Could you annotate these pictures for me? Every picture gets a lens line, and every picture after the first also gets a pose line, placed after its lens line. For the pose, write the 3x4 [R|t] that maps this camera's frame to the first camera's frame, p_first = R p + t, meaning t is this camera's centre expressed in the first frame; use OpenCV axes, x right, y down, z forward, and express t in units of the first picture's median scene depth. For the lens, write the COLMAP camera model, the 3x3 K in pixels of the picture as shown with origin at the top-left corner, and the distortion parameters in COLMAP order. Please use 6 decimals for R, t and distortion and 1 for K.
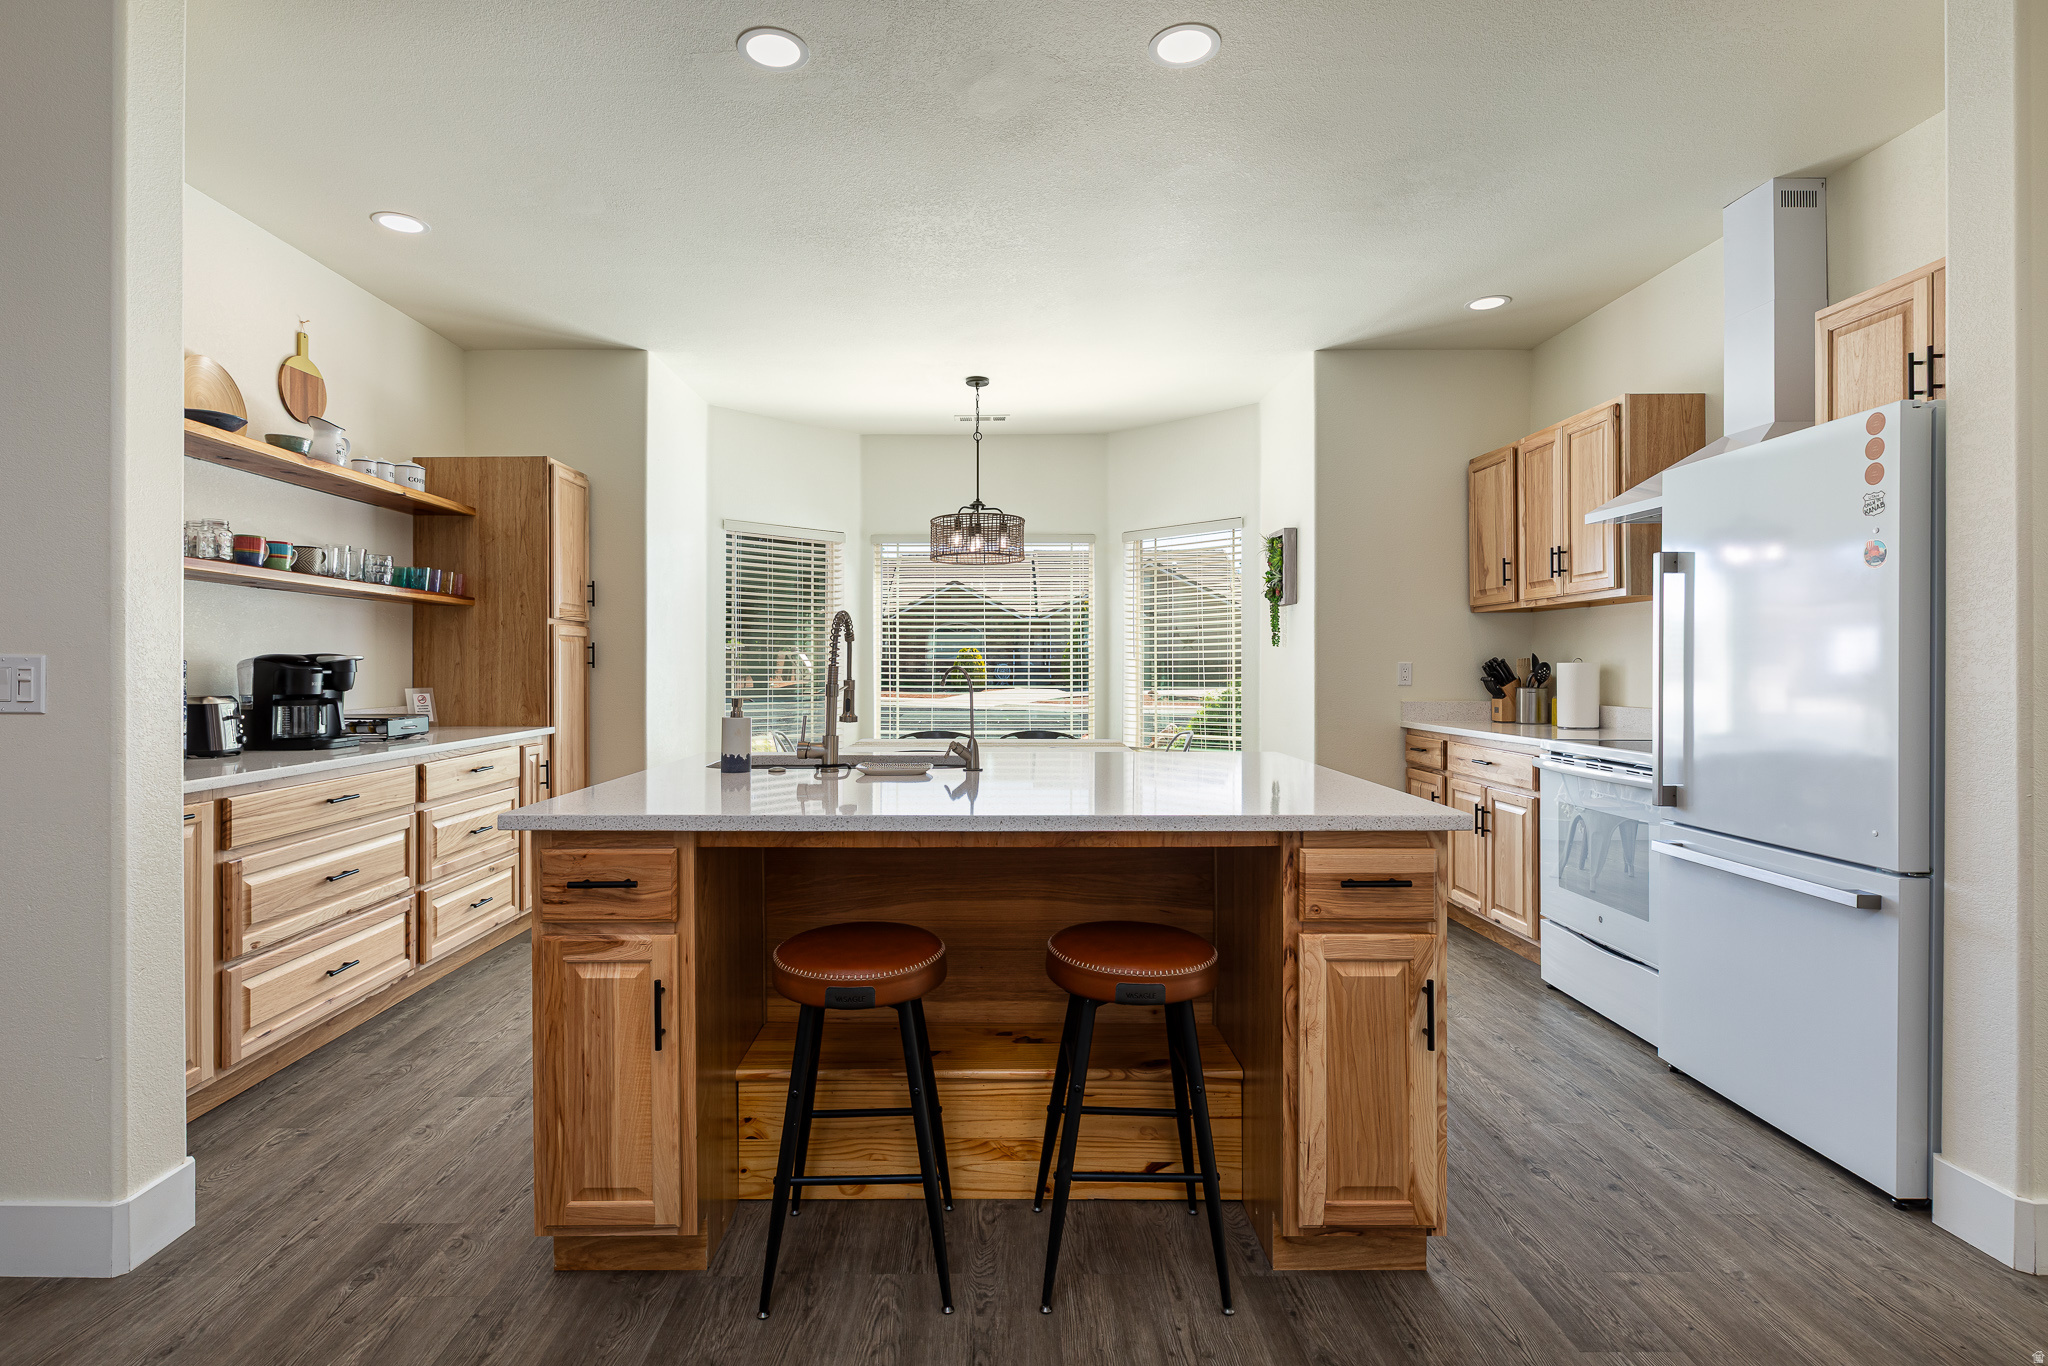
lens RADIAL K [[998.6, 0, 982.4], [0, 998.6, 666.9], [0, 0, 1]] dist [0.001941, -0.001934]
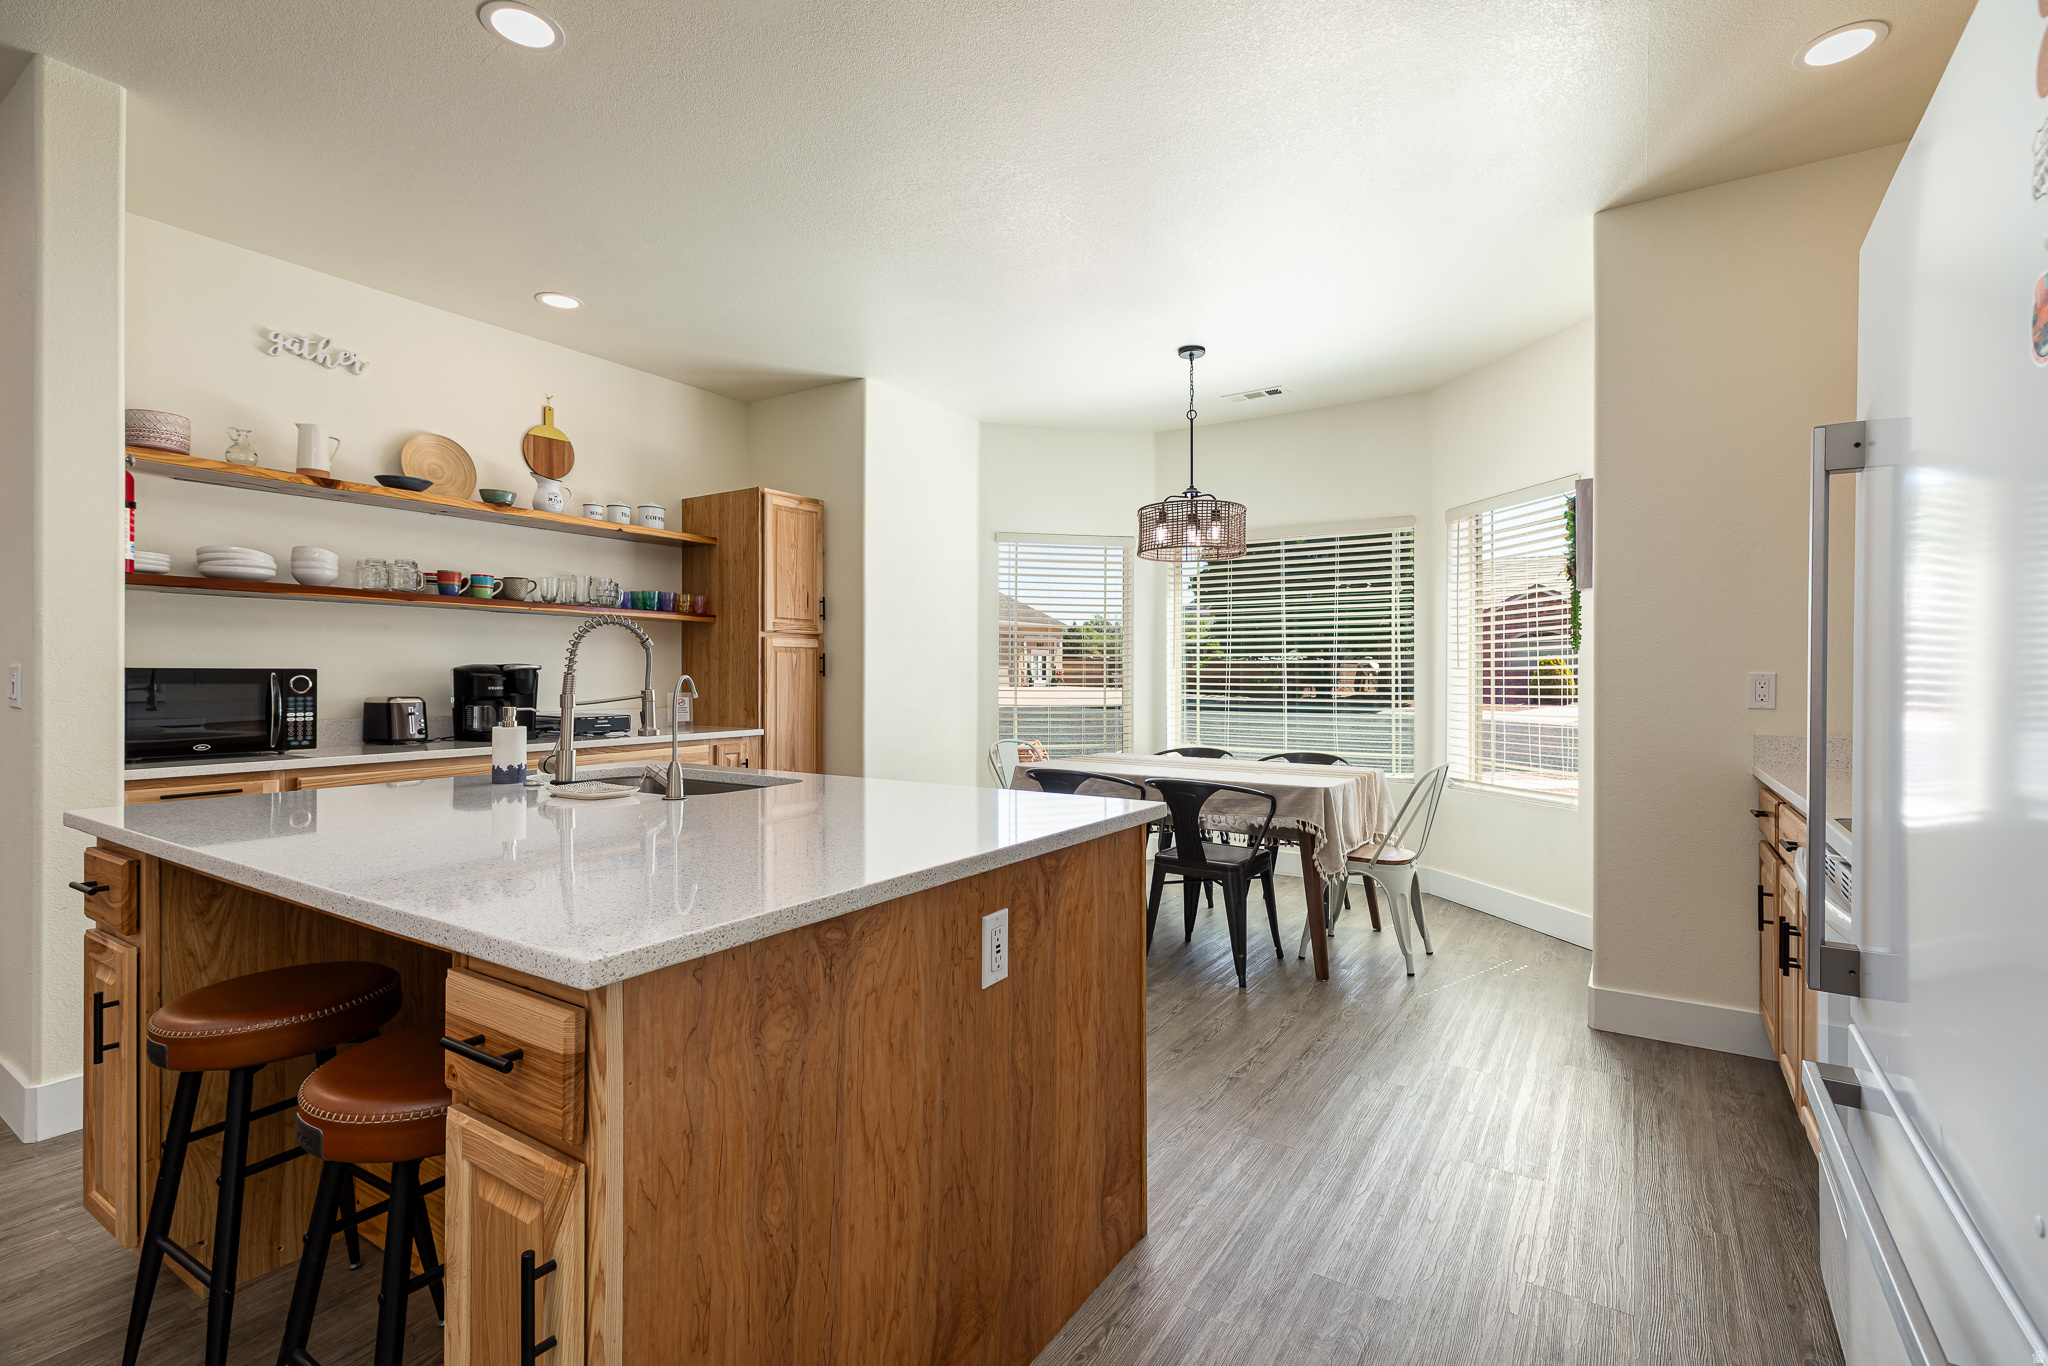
lens RADIAL K [[927.1, 0, 1032.1], [0, 927.1, 678.9], [0, 0, 1]] dist [-0.000620, 0.000253]
pose [[0.848235, 0.004706, -0.529600, 0.374779], [-0.003764, 0.999989, 0.002856, -0.000209], [0.529607, -0.000429, 0.848243, 0.287241]]
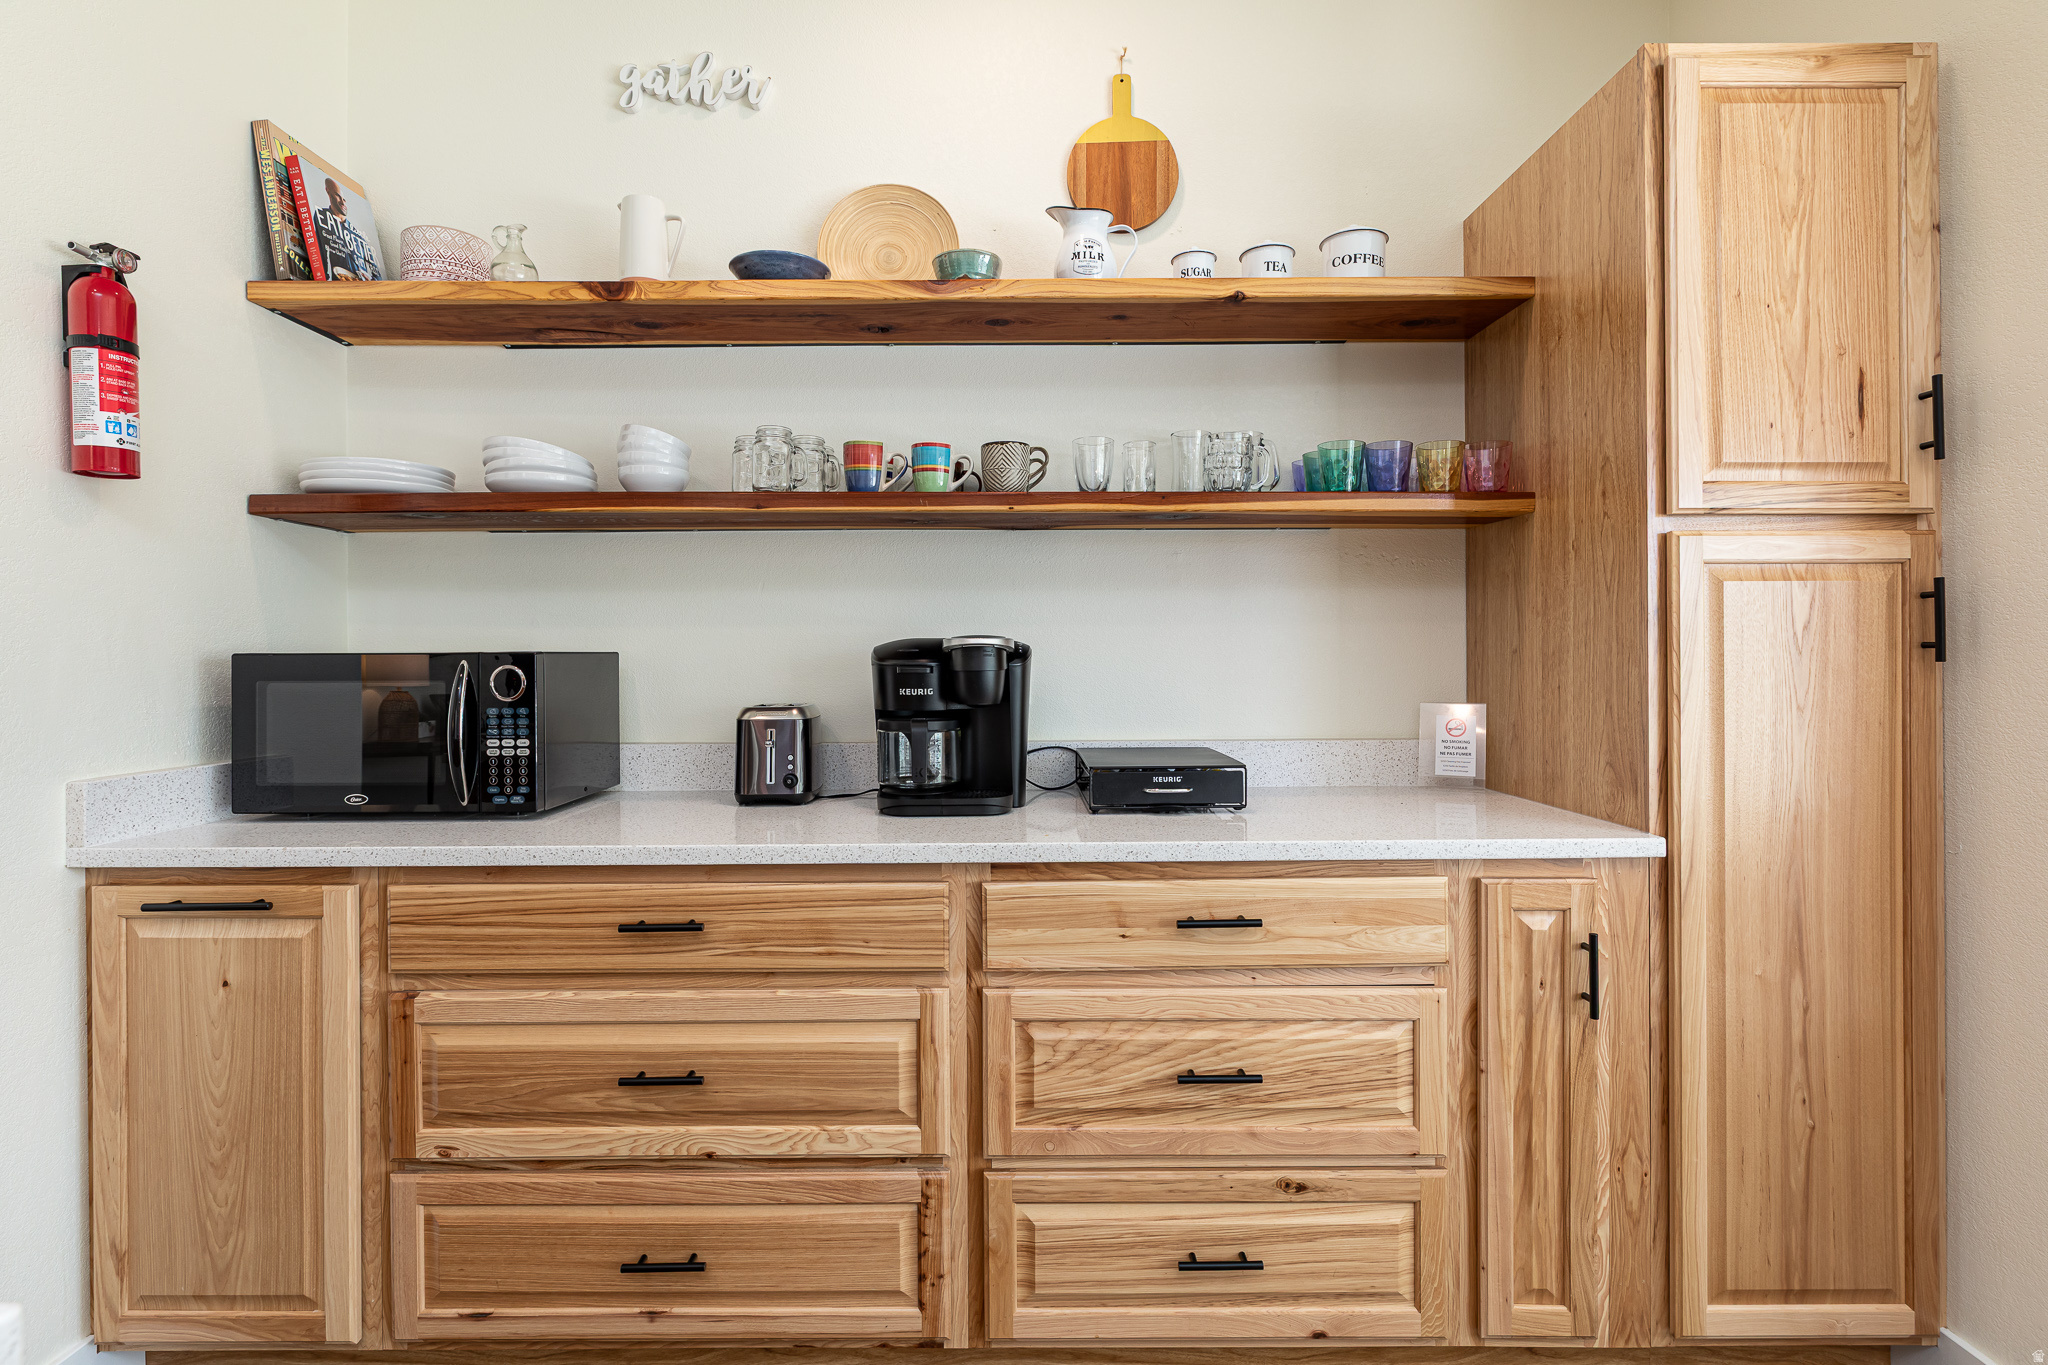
lens RADIAL K [[998.6, 0, 992.7], [0, 998.6, 657.8], [0, 0, 1]] dist [0.001941, -0.001934]
pose [[0.000237, -0.000974, -0.999999, -0.094513], [0.002982, 0.999995, -0.000974, -0.000820], [0.999996, -0.002982, 0.000240, 0.783482]]
